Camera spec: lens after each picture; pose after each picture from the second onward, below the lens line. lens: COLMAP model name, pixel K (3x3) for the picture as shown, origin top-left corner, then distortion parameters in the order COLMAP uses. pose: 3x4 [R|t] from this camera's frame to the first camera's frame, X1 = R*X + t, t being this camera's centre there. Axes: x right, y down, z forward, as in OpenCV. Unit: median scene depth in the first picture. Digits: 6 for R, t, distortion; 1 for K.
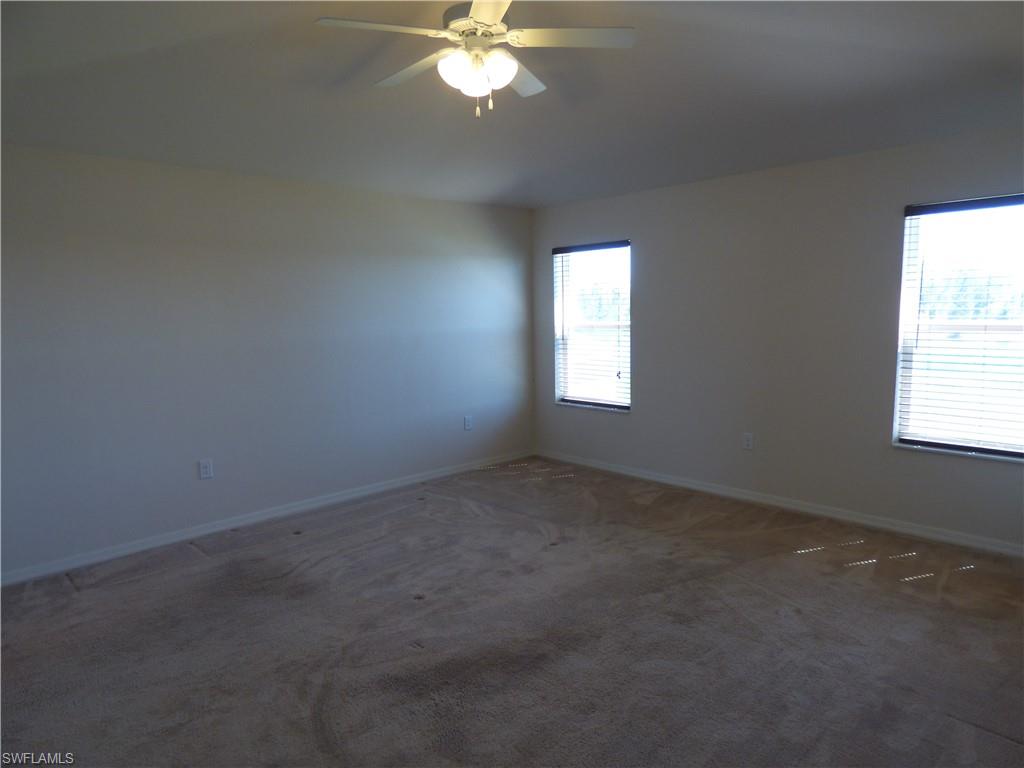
lens RADIAL K [[629.3, 0, 516.5], [0, 629.3, 384.6], [0, 0, 1]] dist [-0.006069, -0.002410]
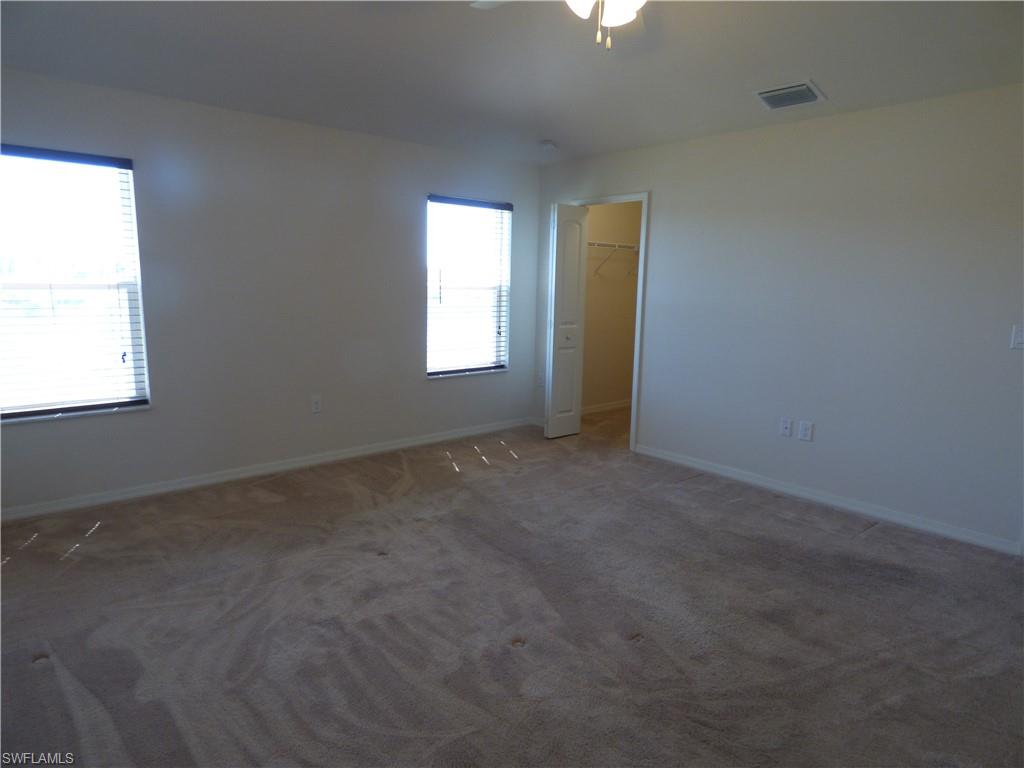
lens RADIAL K [[629.3, 0, 516.5], [0, 629.3, 384.6], [0, 0, 1]] dist [-0.006069, -0.002410]
pose [[0.025832, -0.150101, 0.988333, -0.683108], [0.084091, 0.985485, 0.147471, -0.068384], [-0.996123, 0.079301, 0.038080, 0.738826]]
